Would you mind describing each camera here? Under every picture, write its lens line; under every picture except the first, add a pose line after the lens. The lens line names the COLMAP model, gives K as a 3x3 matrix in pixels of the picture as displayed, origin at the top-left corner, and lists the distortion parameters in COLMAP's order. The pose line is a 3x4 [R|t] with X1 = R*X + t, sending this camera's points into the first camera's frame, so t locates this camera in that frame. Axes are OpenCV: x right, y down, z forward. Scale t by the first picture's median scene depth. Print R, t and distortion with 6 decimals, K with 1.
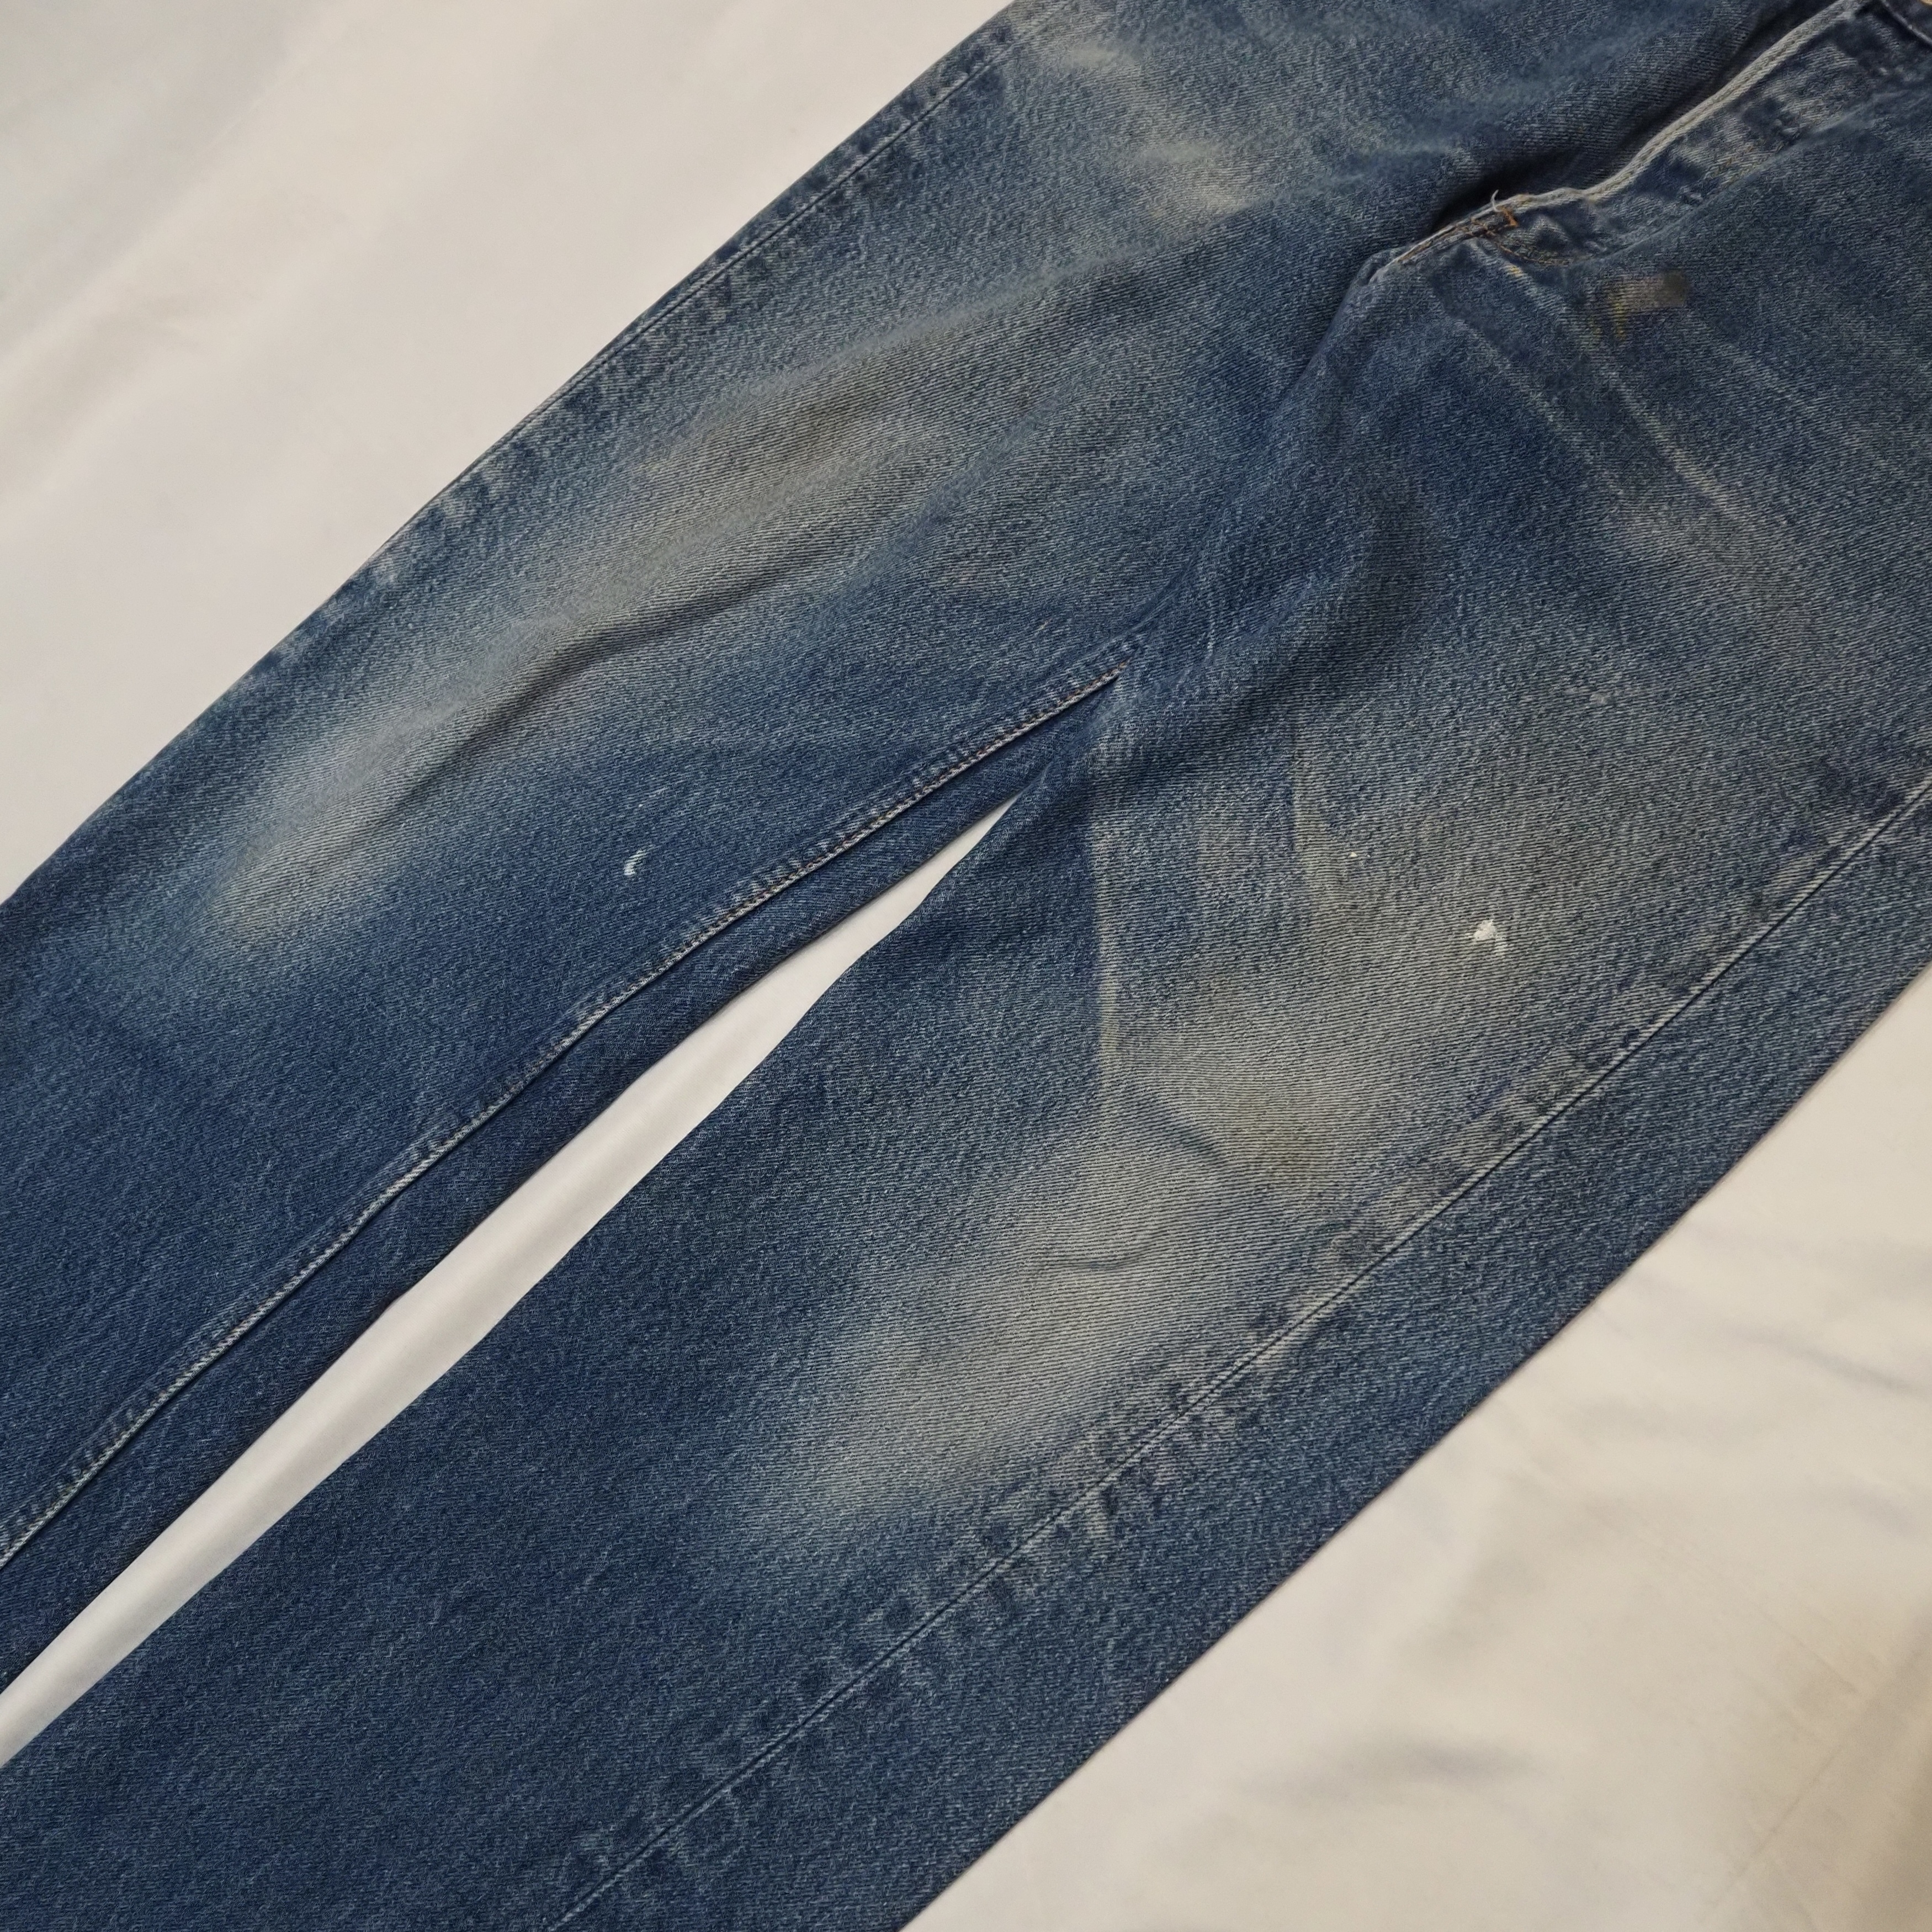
lens RADIAL K [[2550.6, 0, 945.8], [0, 2550.6, 965.9], [0, 0, 1]] dist [-0.055793, 0.032099]
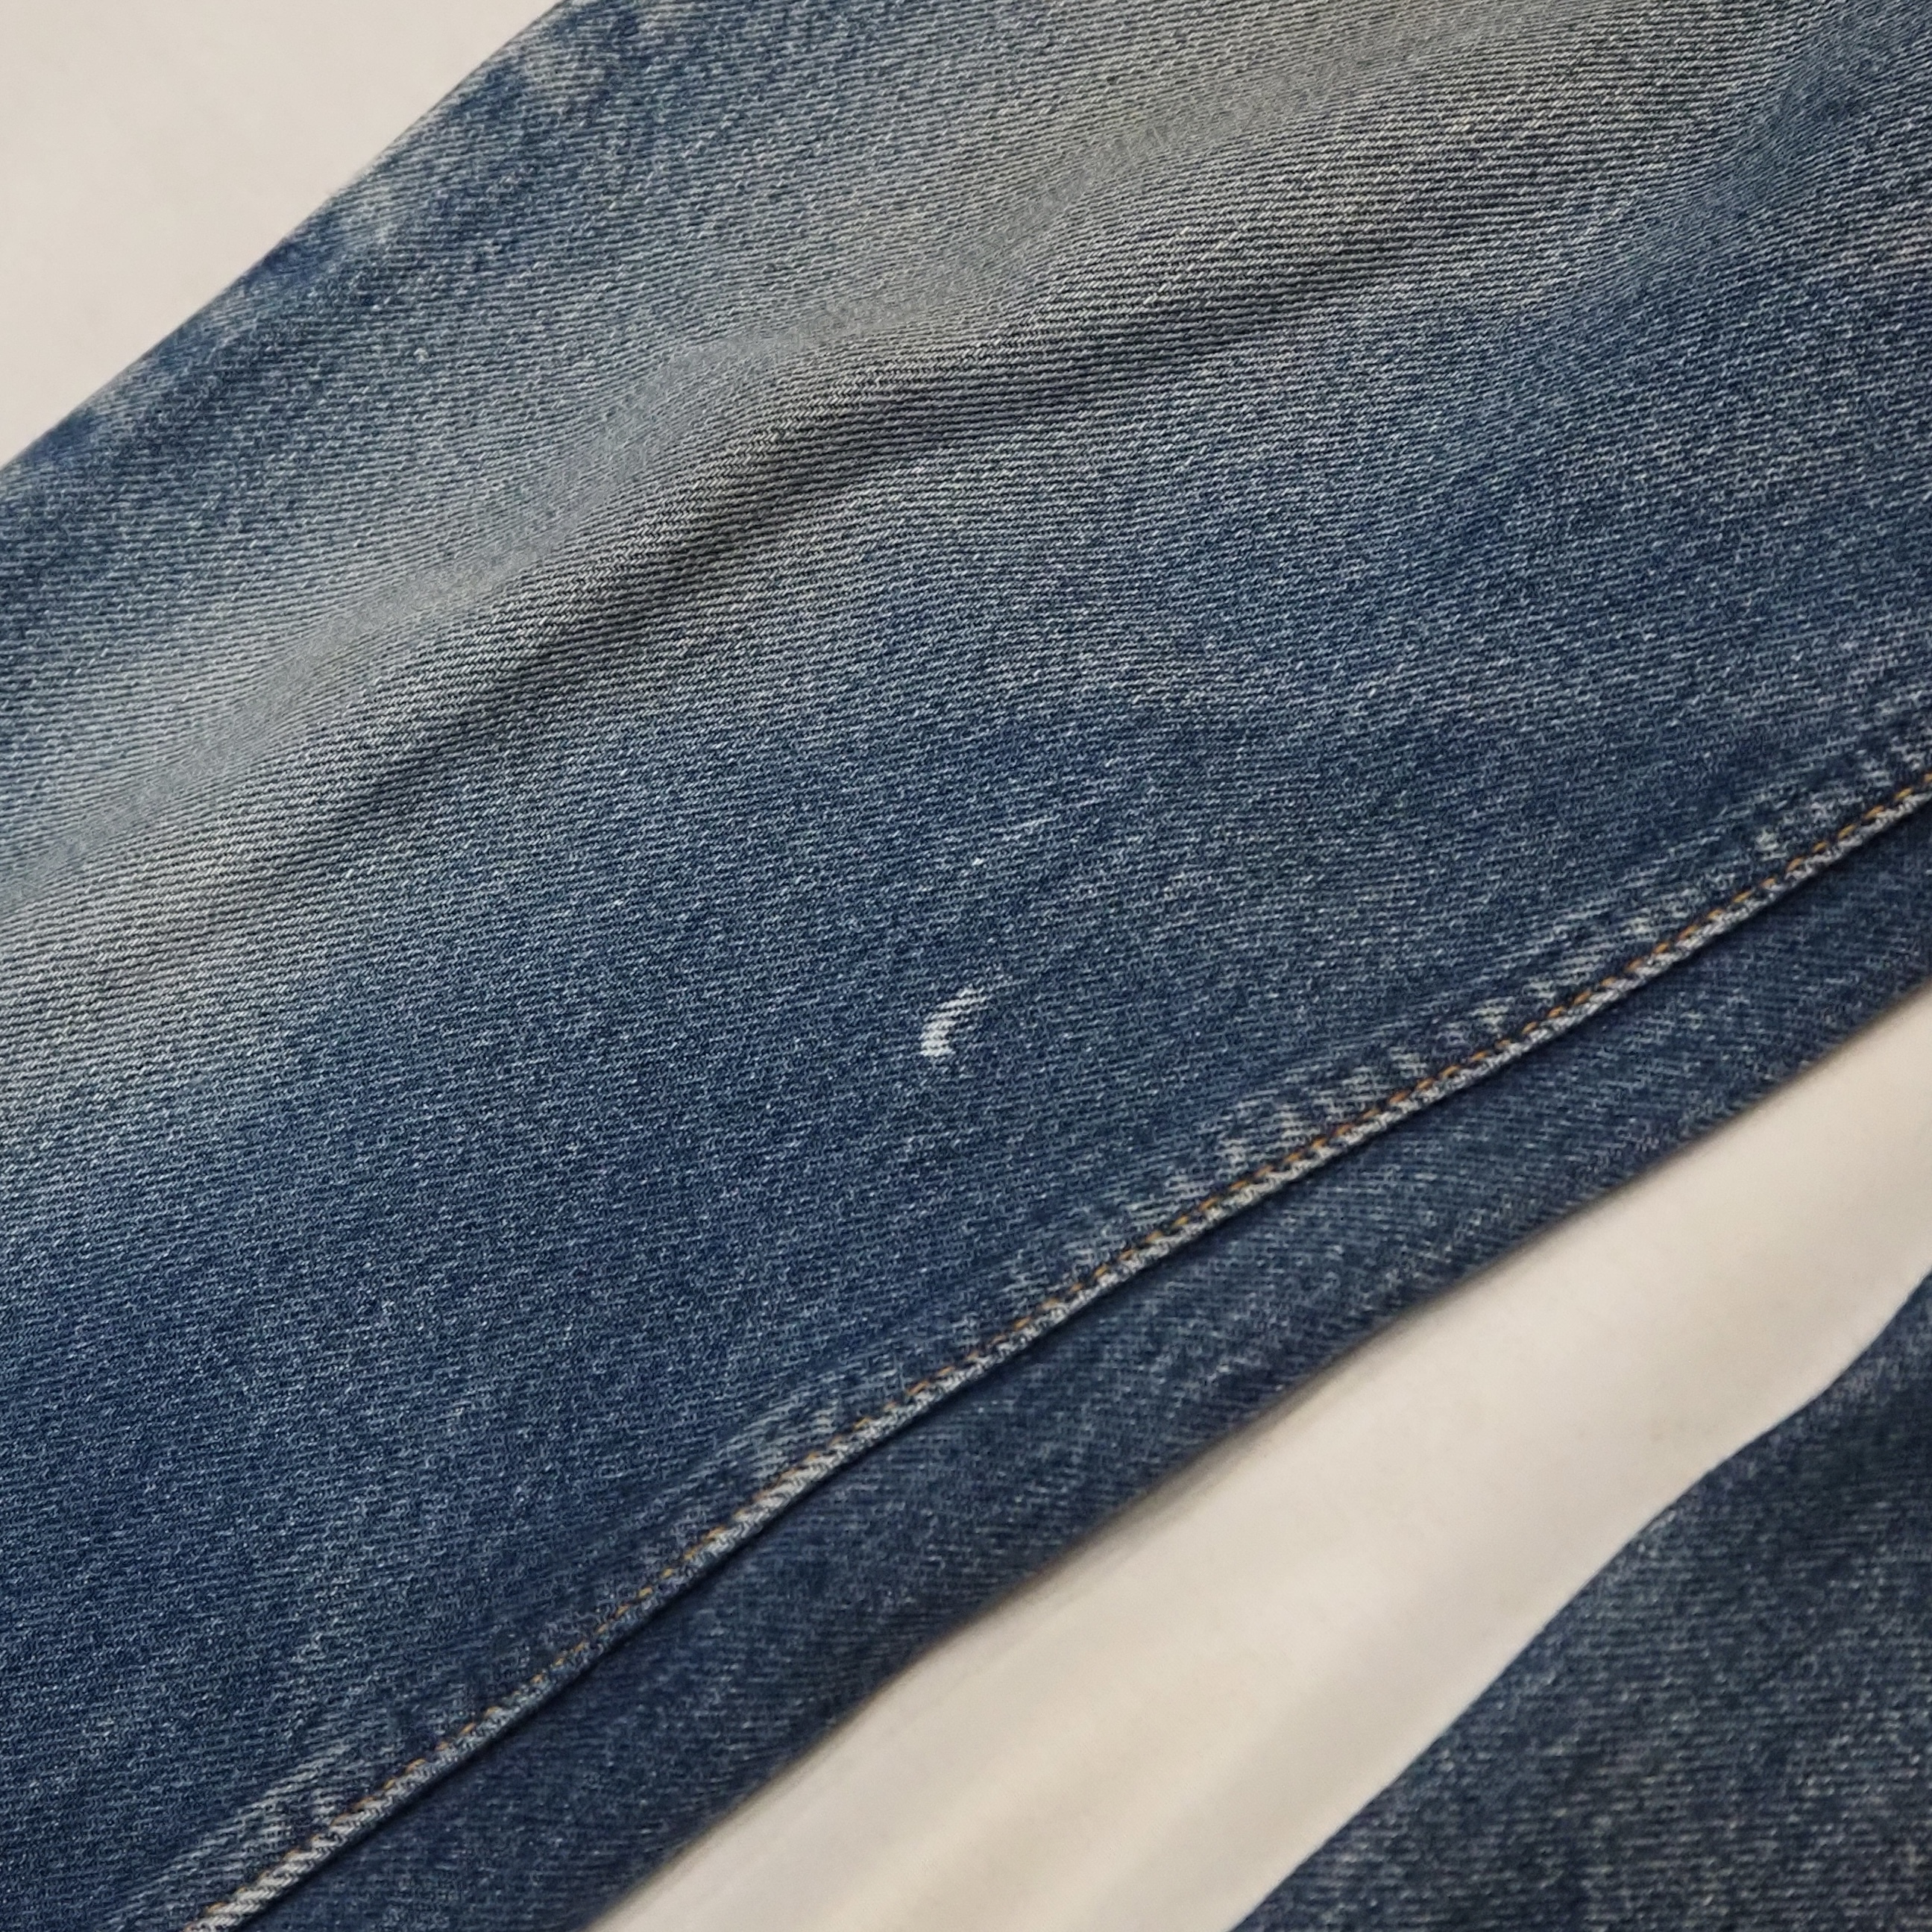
lens RADIAL K [[3275.1, 0, 966.0], [0, 3275.1, 966.0], [0, 0, 1]] dist [-0.014791, -0.006148]
pose [[0.989611, 0.062998, -0.129235, -0.062989], [-0.063294, 0.997993, 0.001821, -0.051037], [0.129090, 0.006378, 0.991612, 0.561203]]
